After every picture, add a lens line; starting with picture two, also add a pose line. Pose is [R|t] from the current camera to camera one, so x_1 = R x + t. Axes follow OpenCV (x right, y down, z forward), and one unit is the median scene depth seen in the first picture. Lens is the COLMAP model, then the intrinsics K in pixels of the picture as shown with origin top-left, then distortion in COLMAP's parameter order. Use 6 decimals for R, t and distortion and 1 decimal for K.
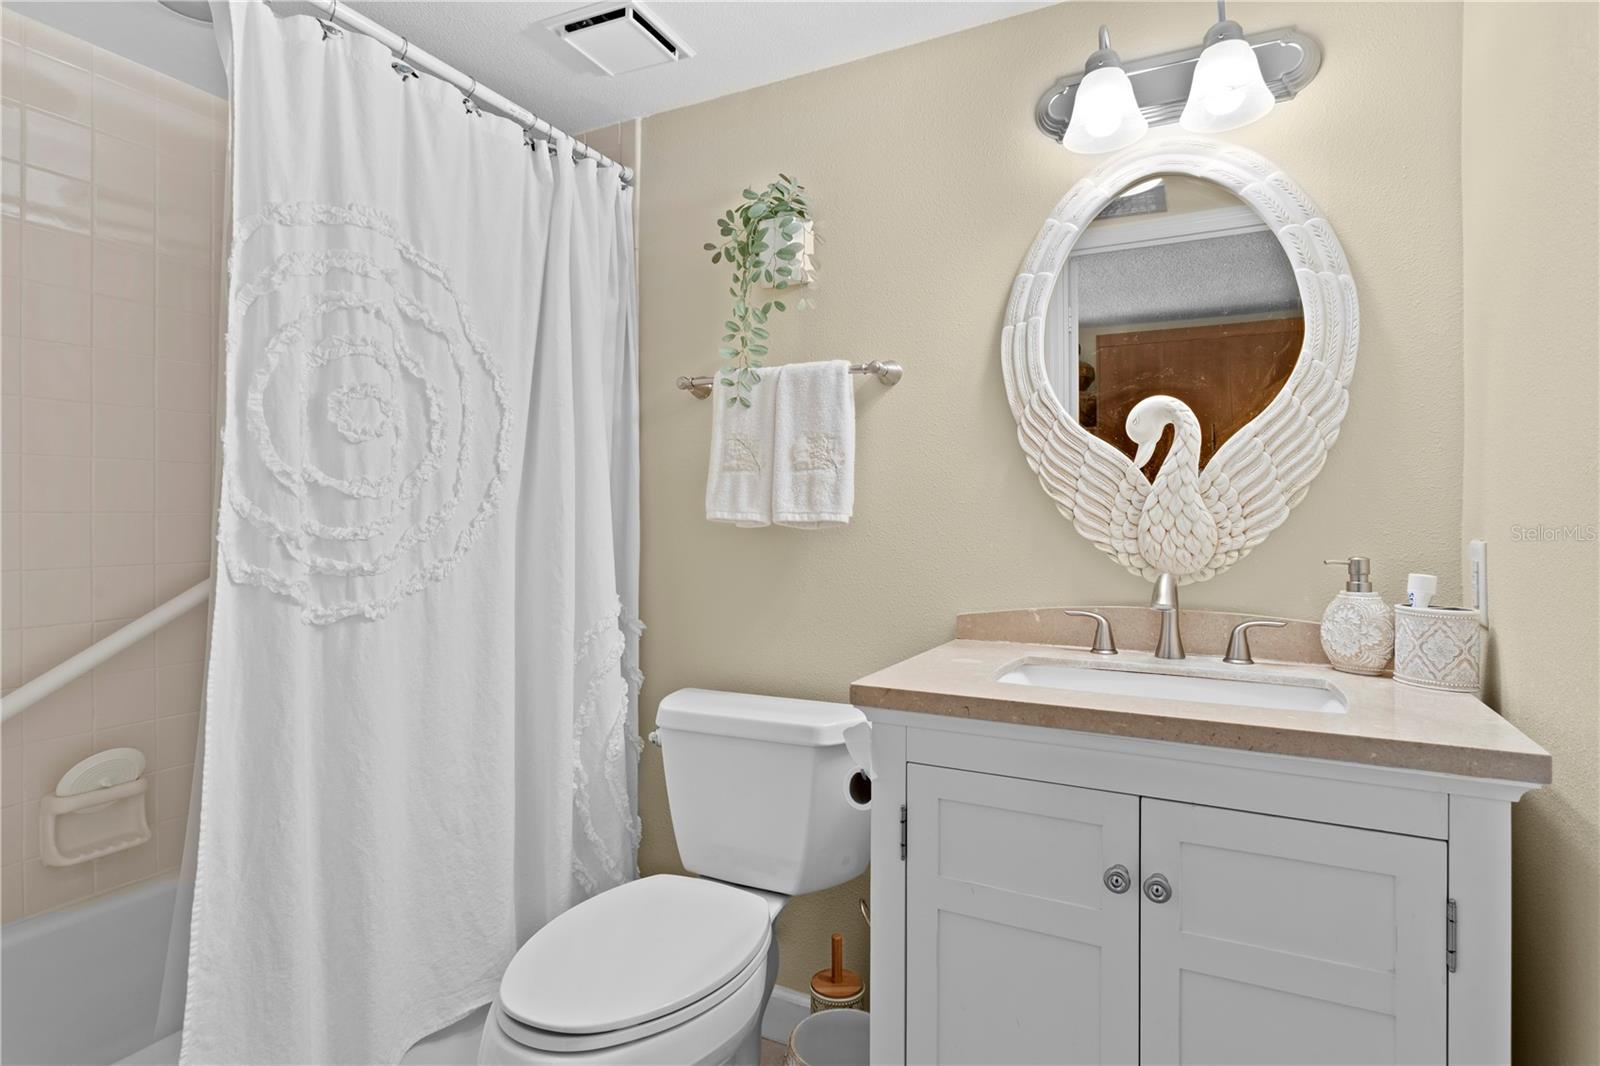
lens RADIAL K [[813.9, 0, 799.9], [0, 813.9, 531.6], [0, 0, 1]] dist [-0.003442, 0.002181]
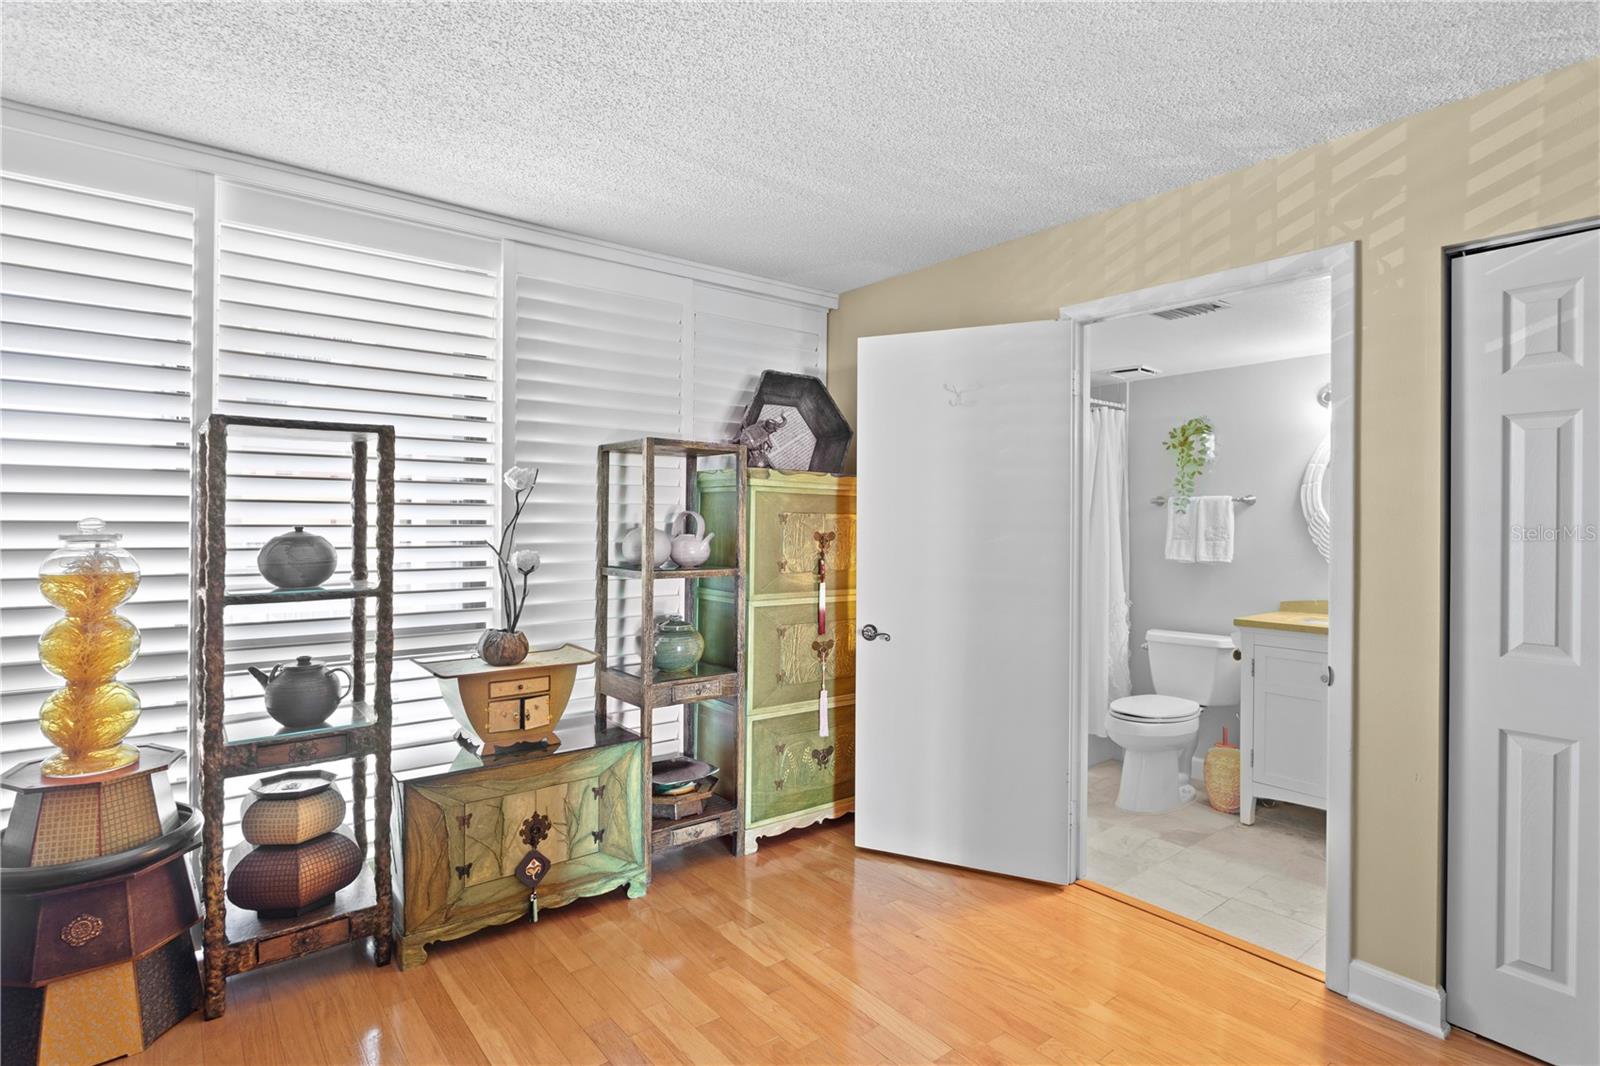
lens RADIAL K [[813.9, 0, 808.1], [0, 813.9, 533.8], [0, 0, 1]] dist [-0.003442, 0.002181]
pose [[0.917046, 0.001272, -0.398780, -0.128912], [0.004605, 0.999894, 0.013779, -0.132868], [0.398756, -0.014472, 0.916943, -1.712644]]
